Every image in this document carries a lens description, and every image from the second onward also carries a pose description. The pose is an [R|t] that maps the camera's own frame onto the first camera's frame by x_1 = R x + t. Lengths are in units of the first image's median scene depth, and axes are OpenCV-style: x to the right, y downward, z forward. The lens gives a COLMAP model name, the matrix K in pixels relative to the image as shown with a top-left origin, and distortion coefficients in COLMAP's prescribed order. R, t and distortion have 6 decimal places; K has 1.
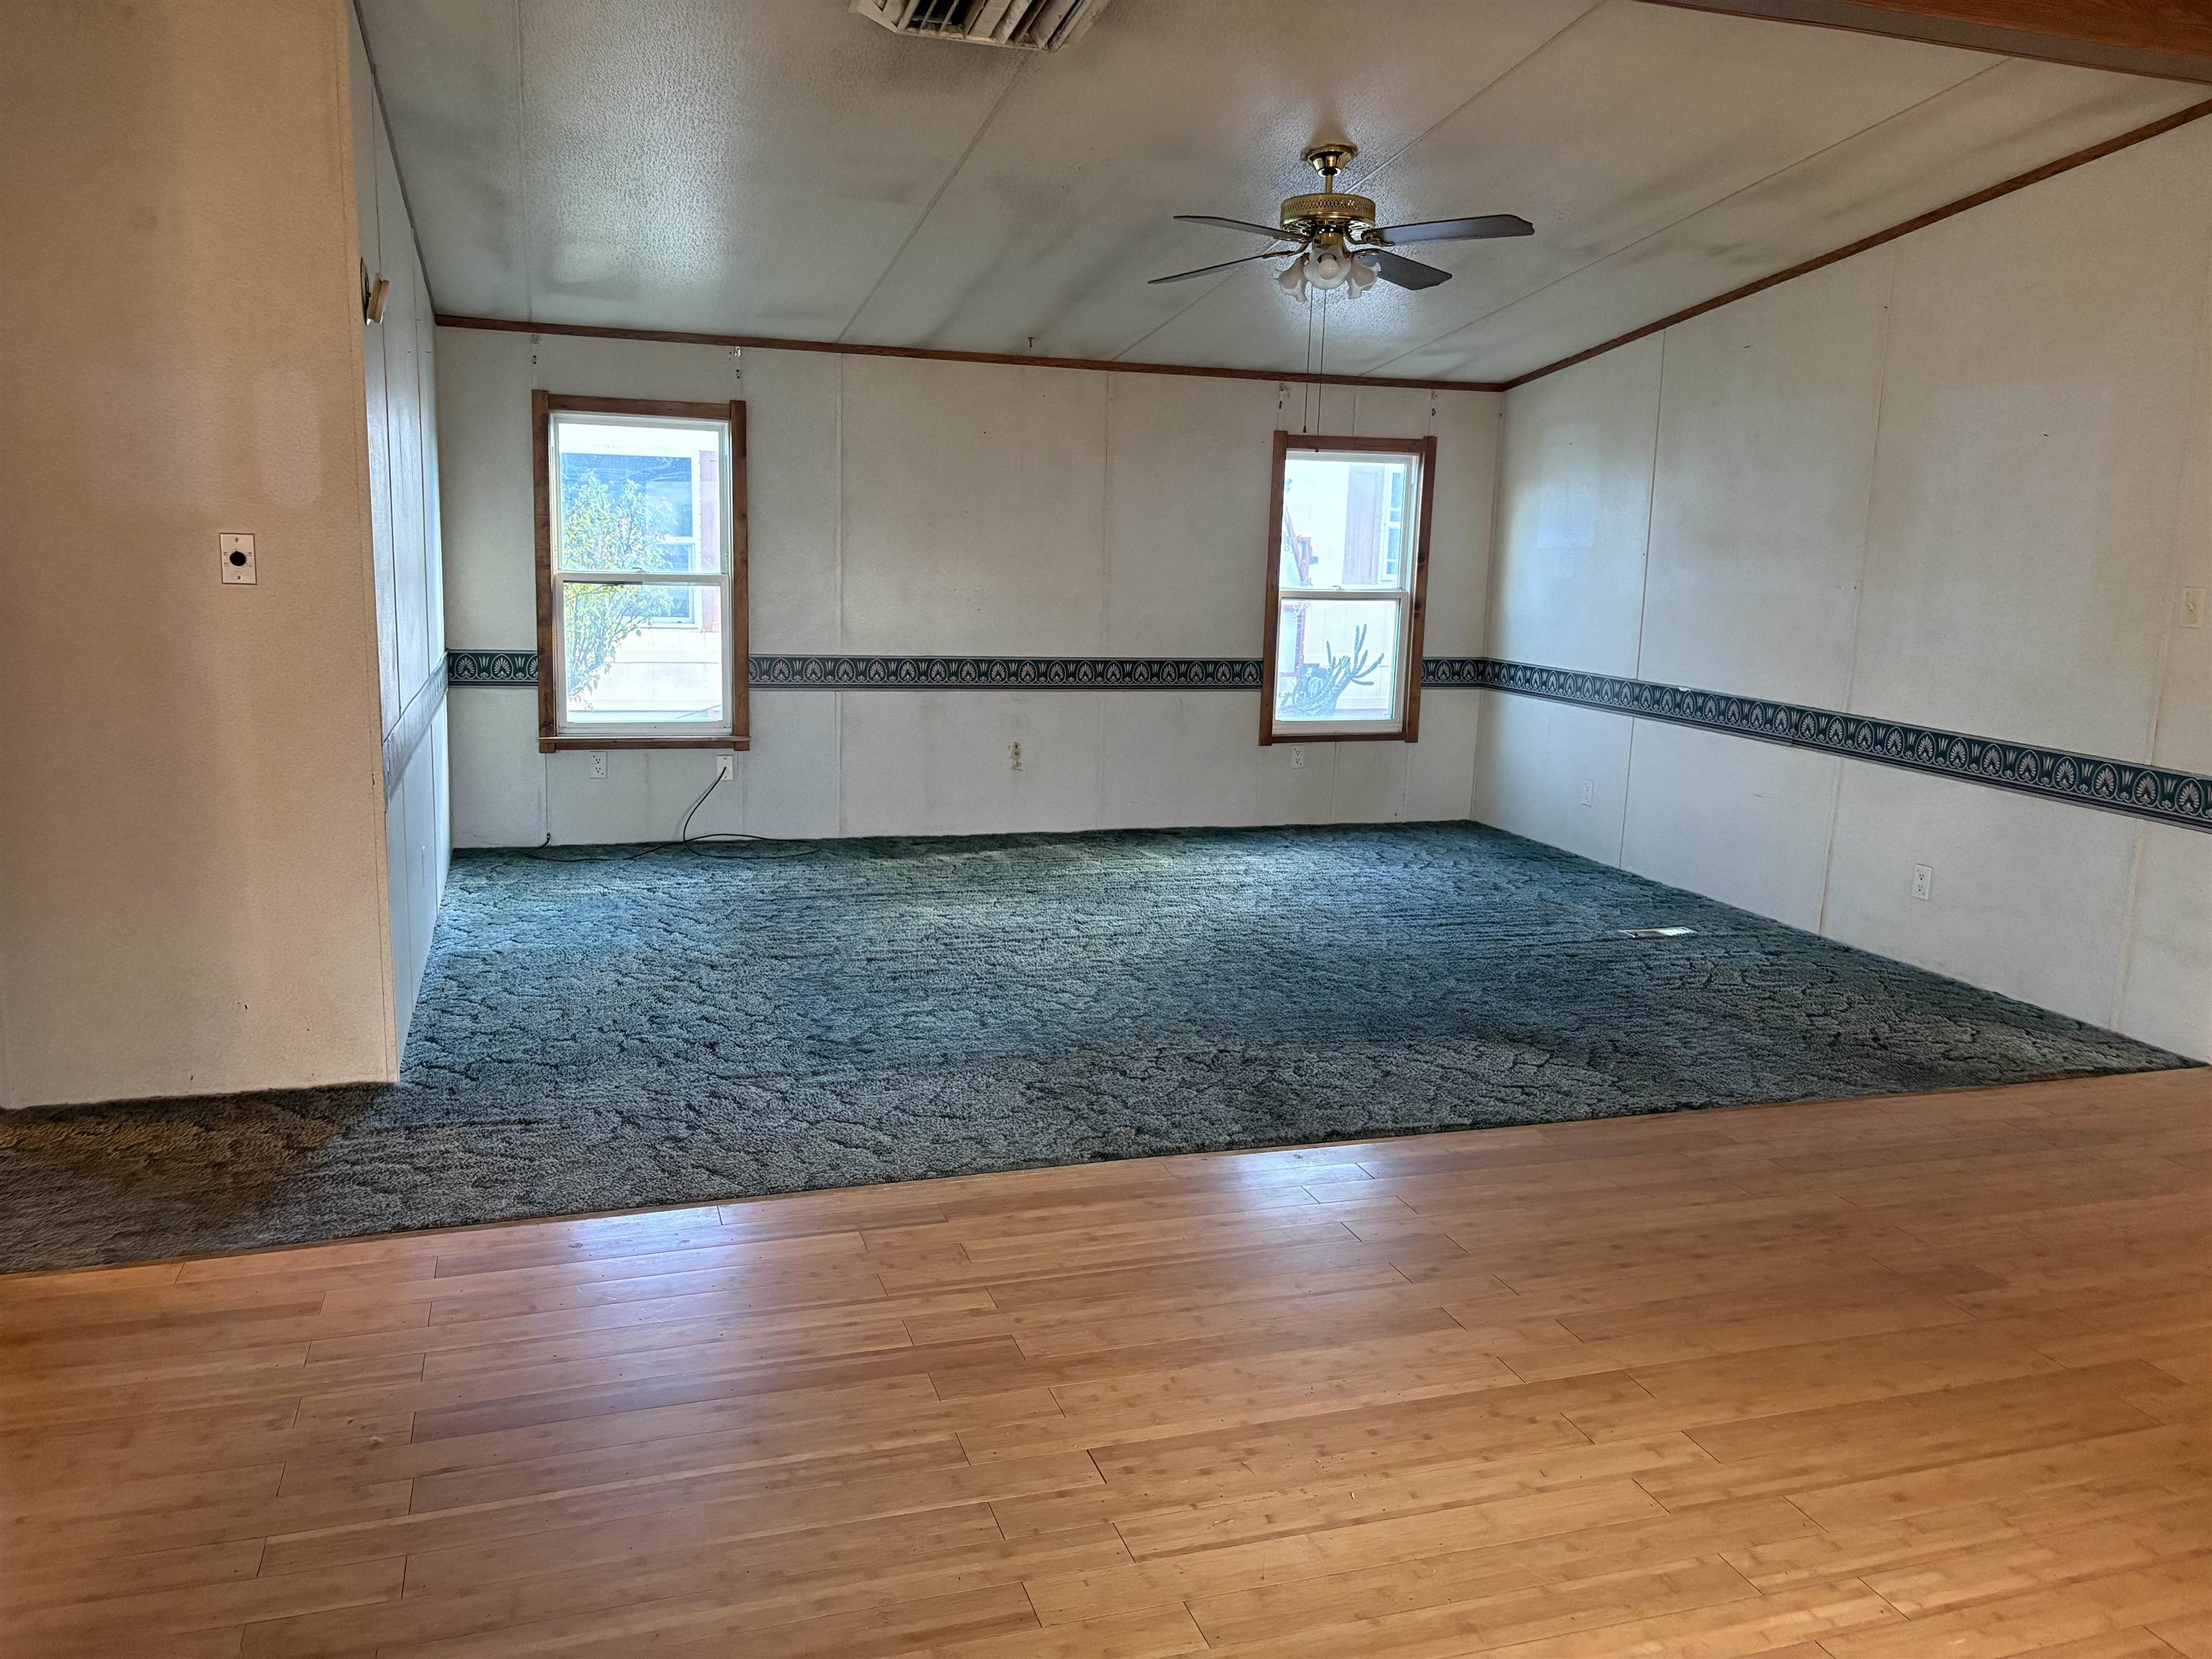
lens RADIAL K [[1680.3, 0, 1096.8], [0, 1680.3, 826.9], [0, 0, 1]] dist [0.028431, -0.020394]
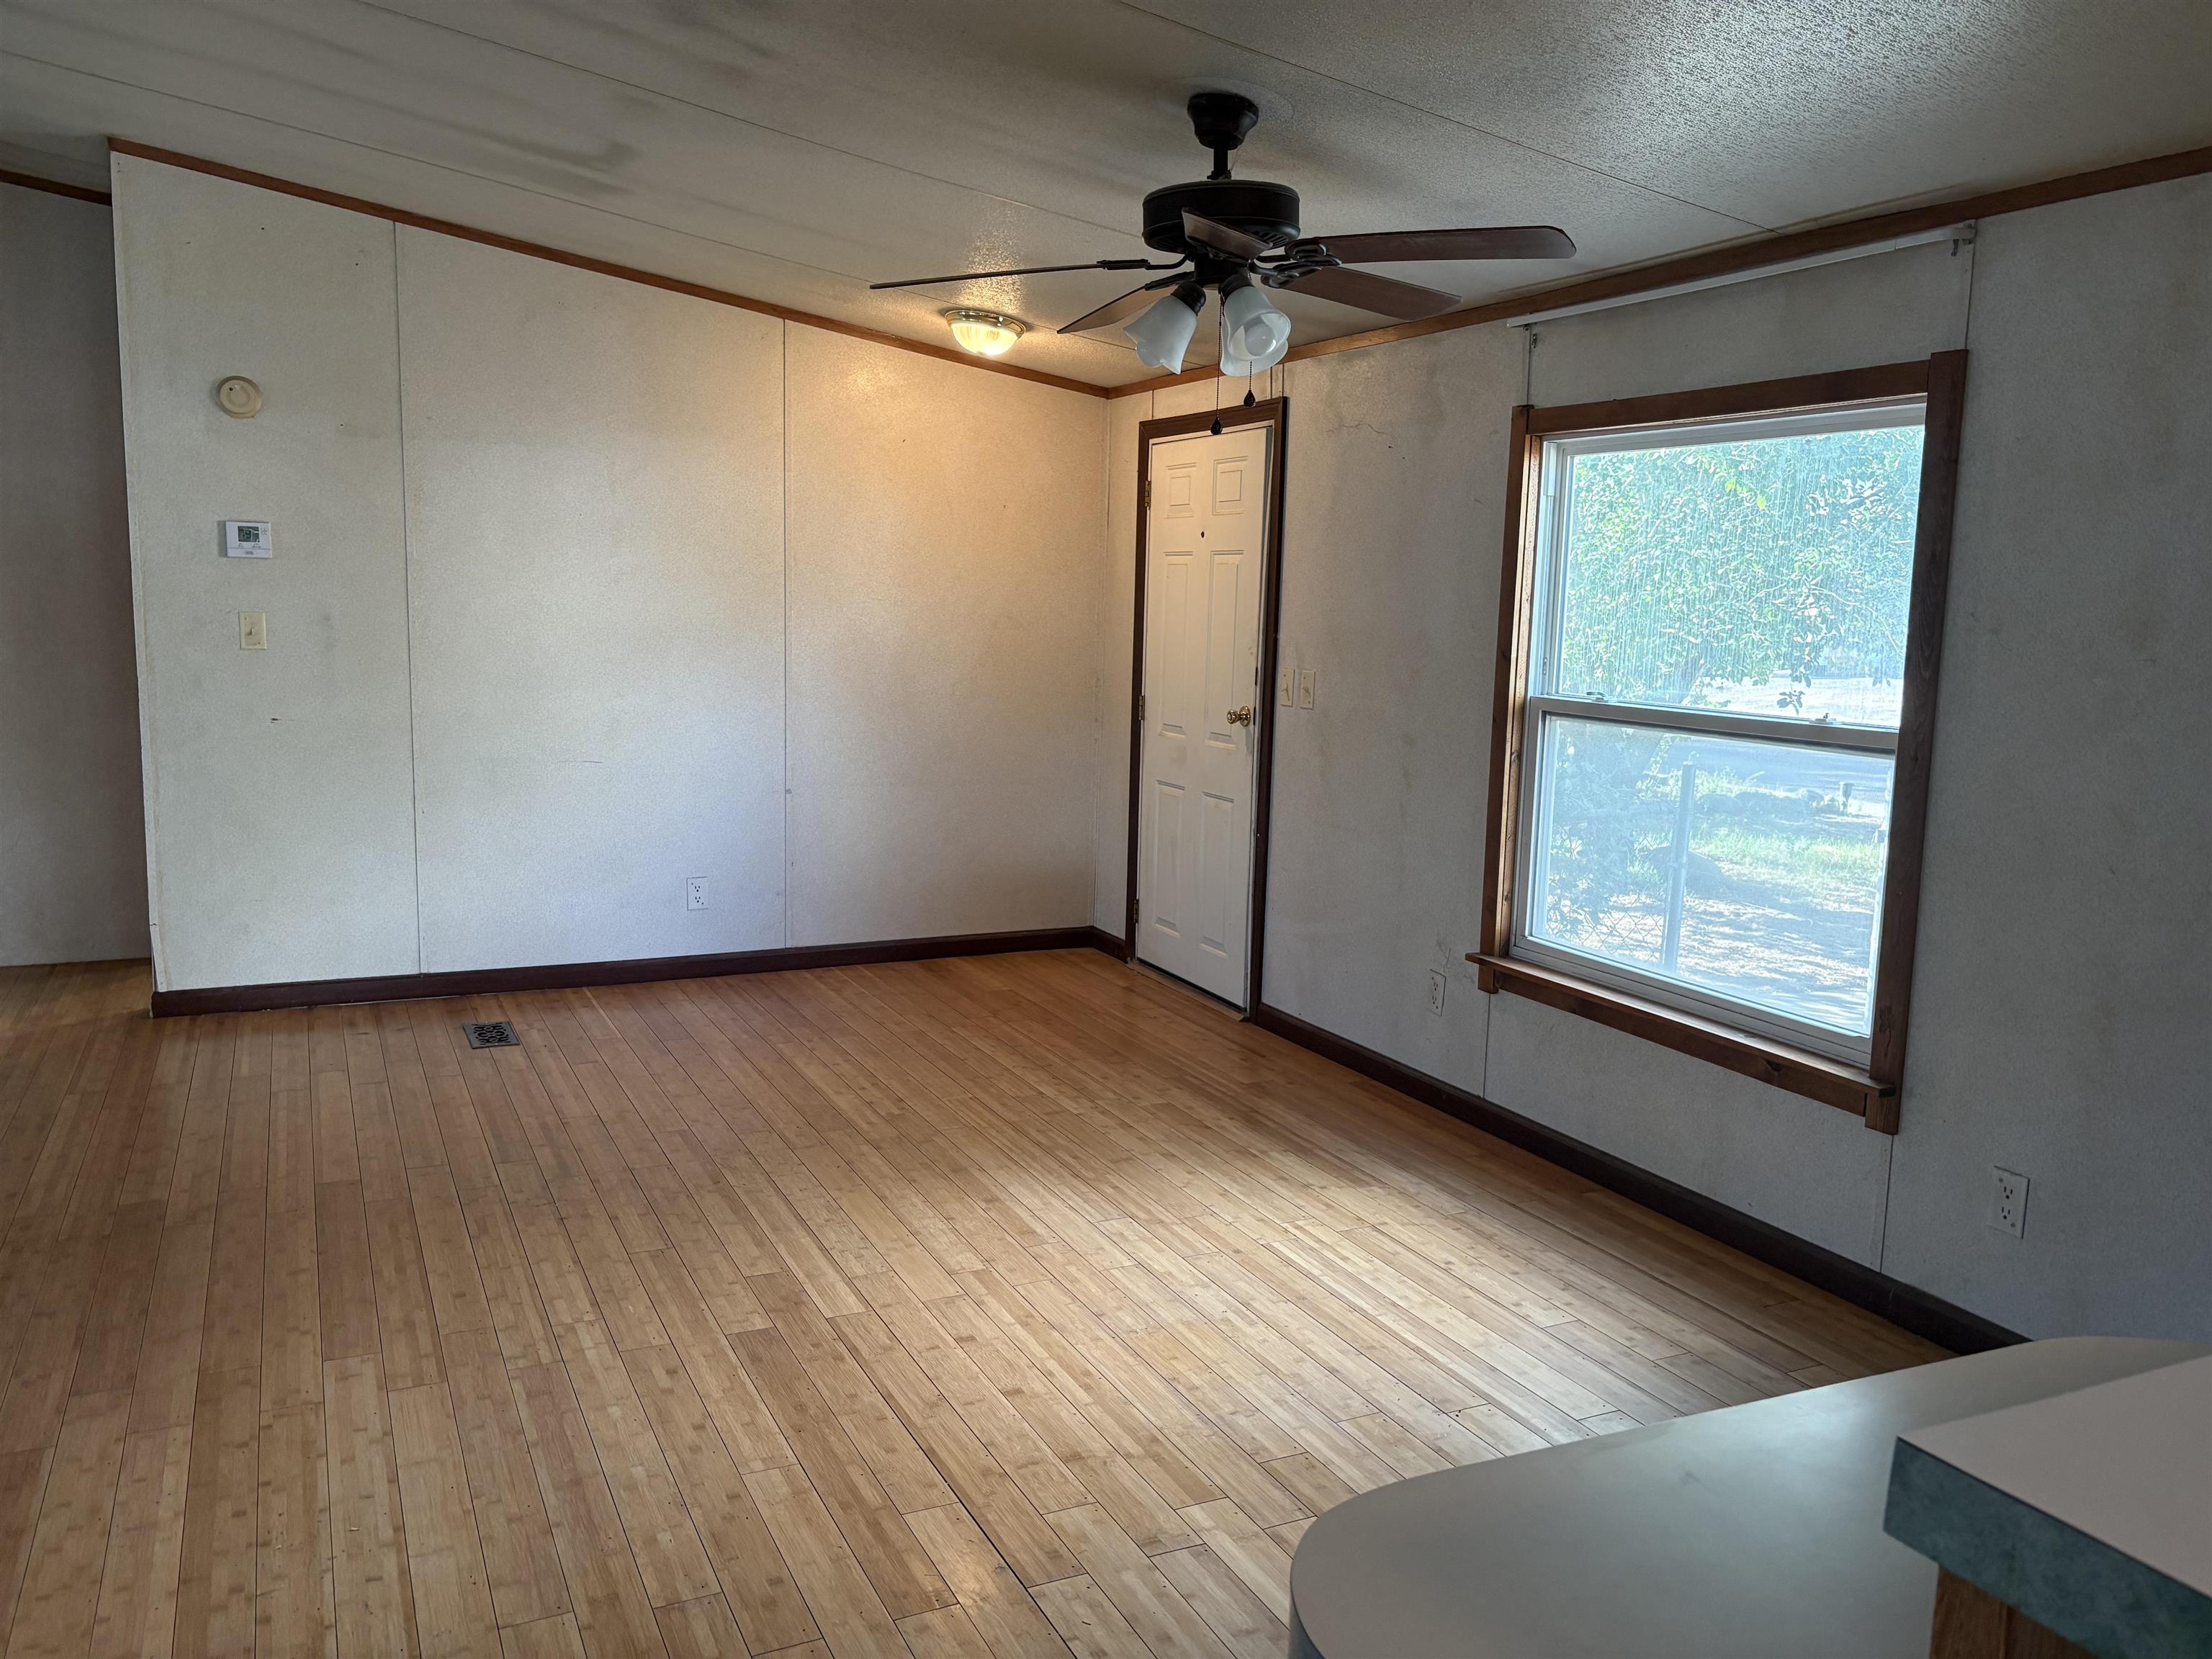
lens RADIAL K [[1680.3, 0, 1088.7], [0, 1680.3, 833.7], [0, 0, 1]] dist [0.028431, -0.020394]
pose [[-0.126127, -0.175889, 0.976297, -0.693503], [0.147979, 0.969809, 0.193838, -0.110692], [-0.980915, 0.168920, -0.096291, 0.524343]]
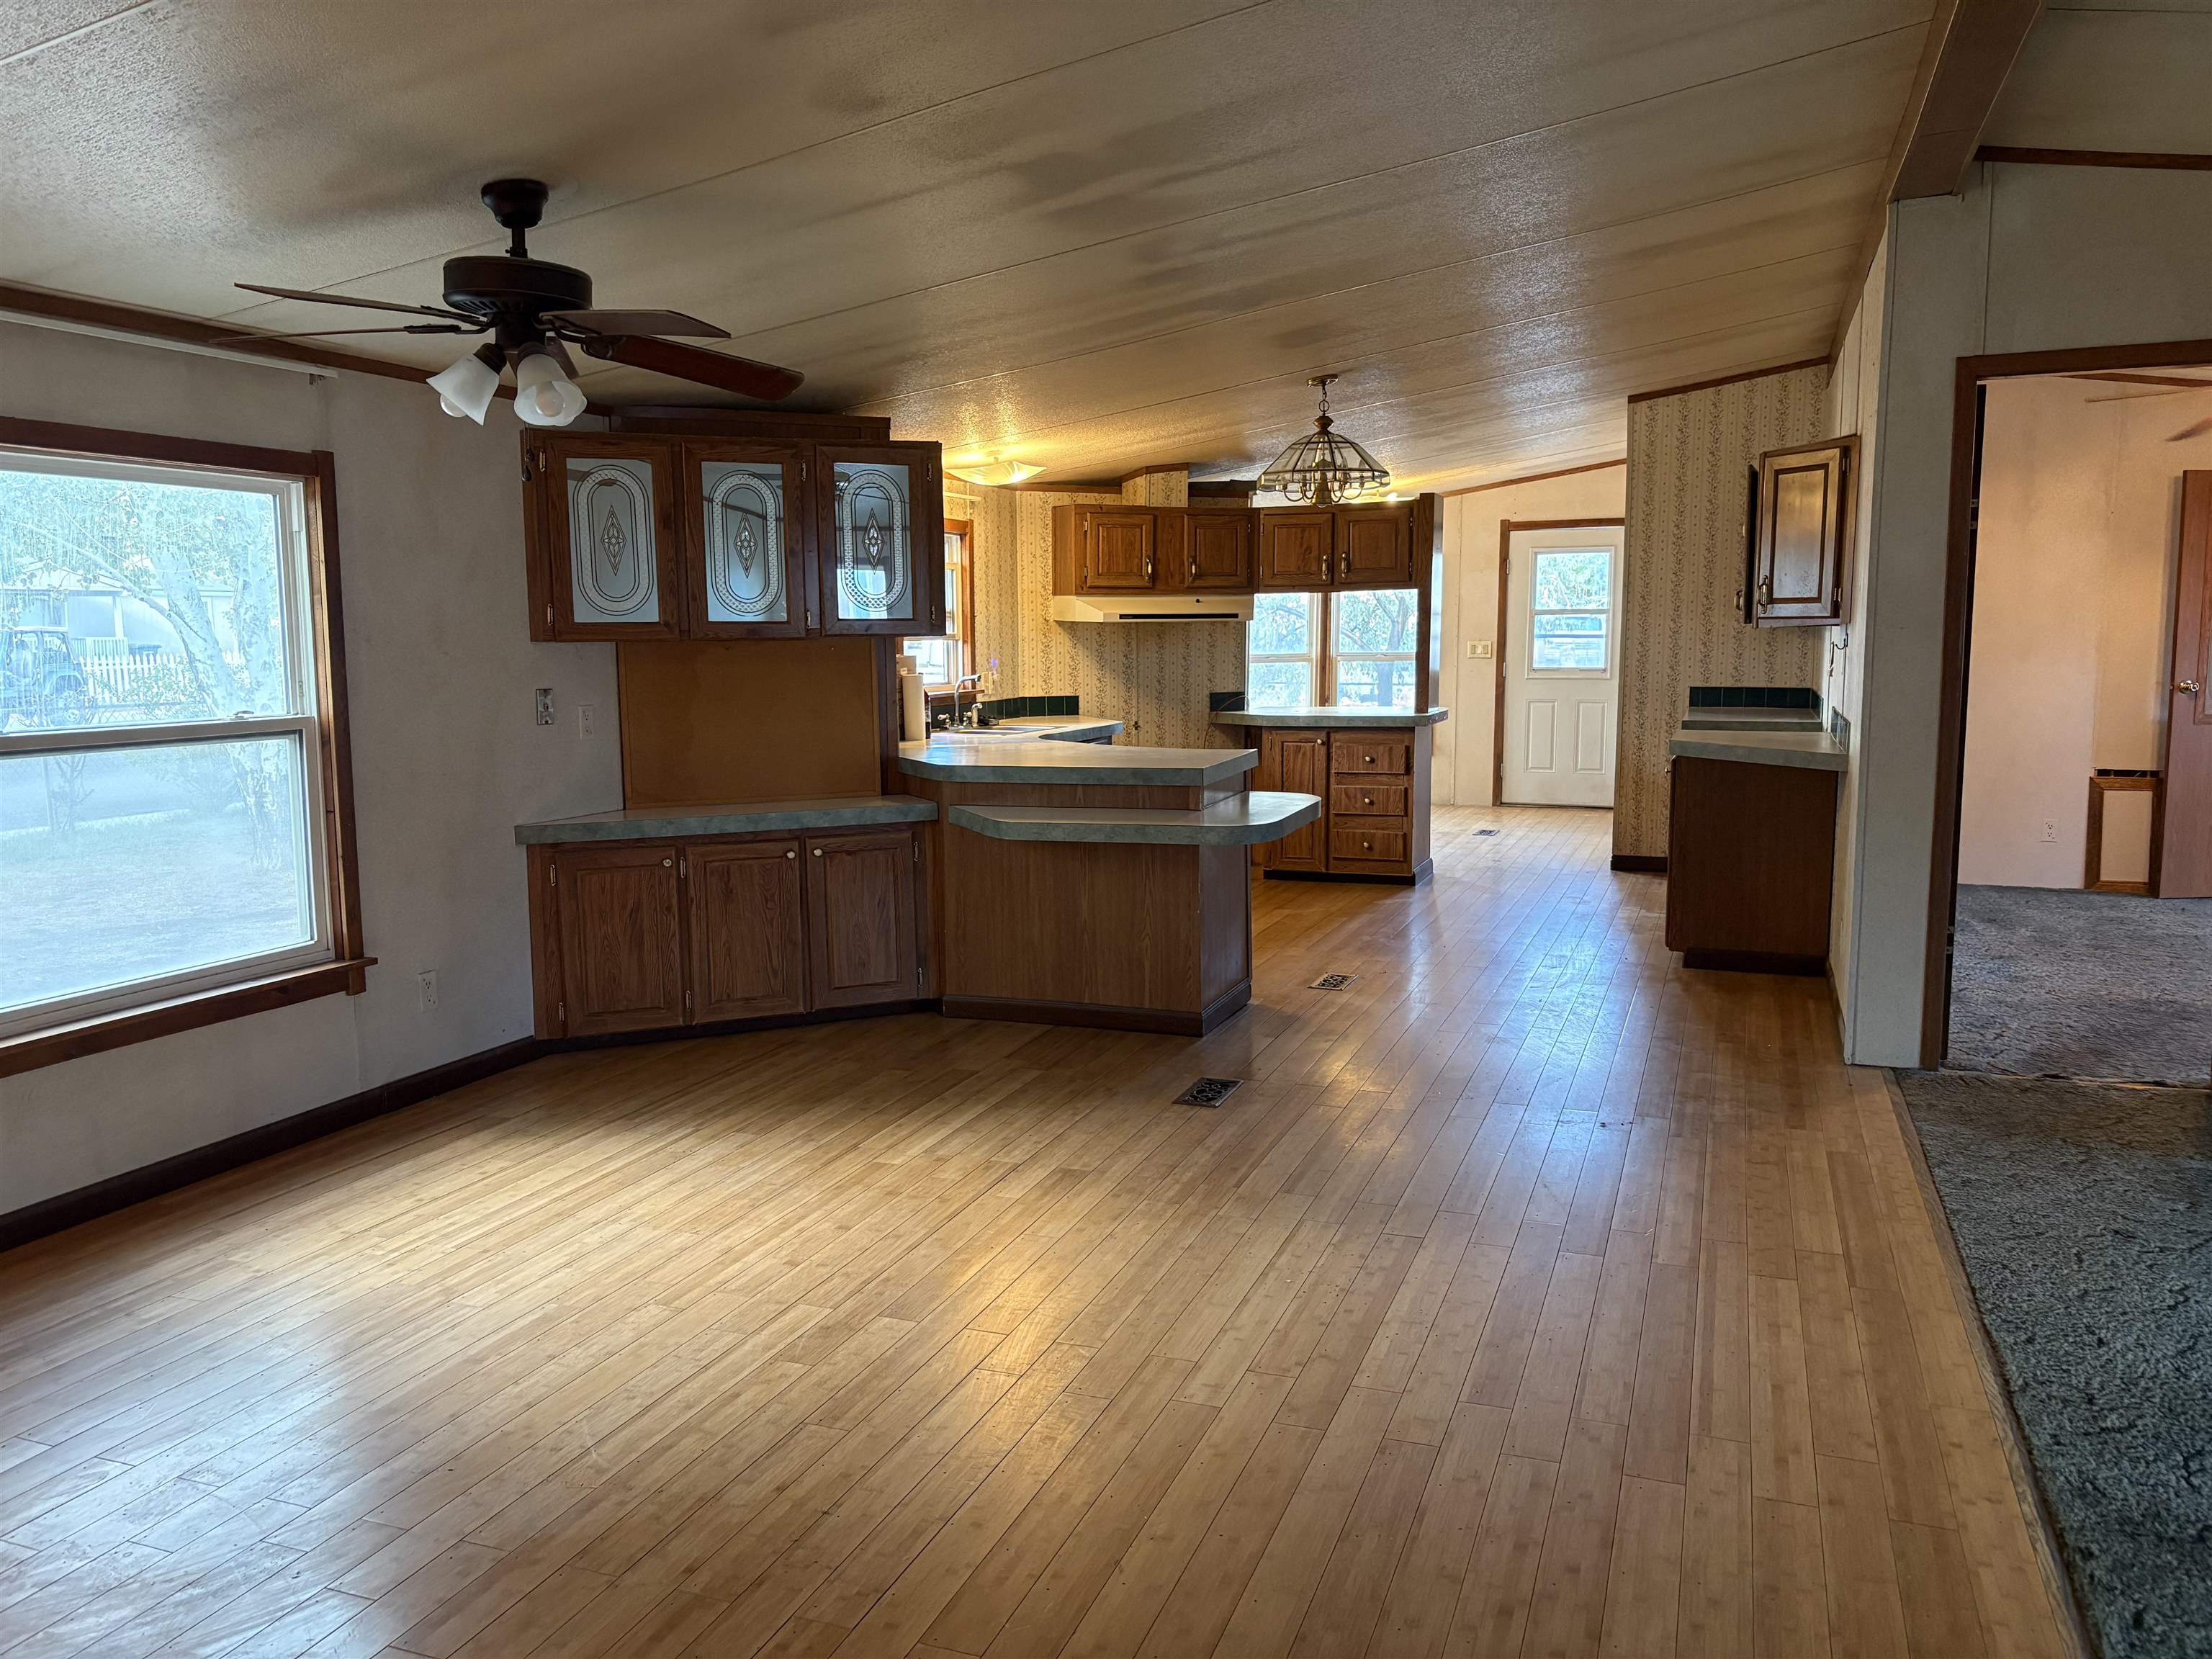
lens RADIAL K [[1680.3, 0, 1103.7], [0, 1680.3, 832.6], [0, 0, 1]] dist [0.028431, -0.020394]
pose [[-0.625021, 0.070481, -0.777420, 1.151251], [-0.148274, 0.967065, 0.206882, -0.208667], [0.766397, 0.244577, -0.593985, 1.414709]]
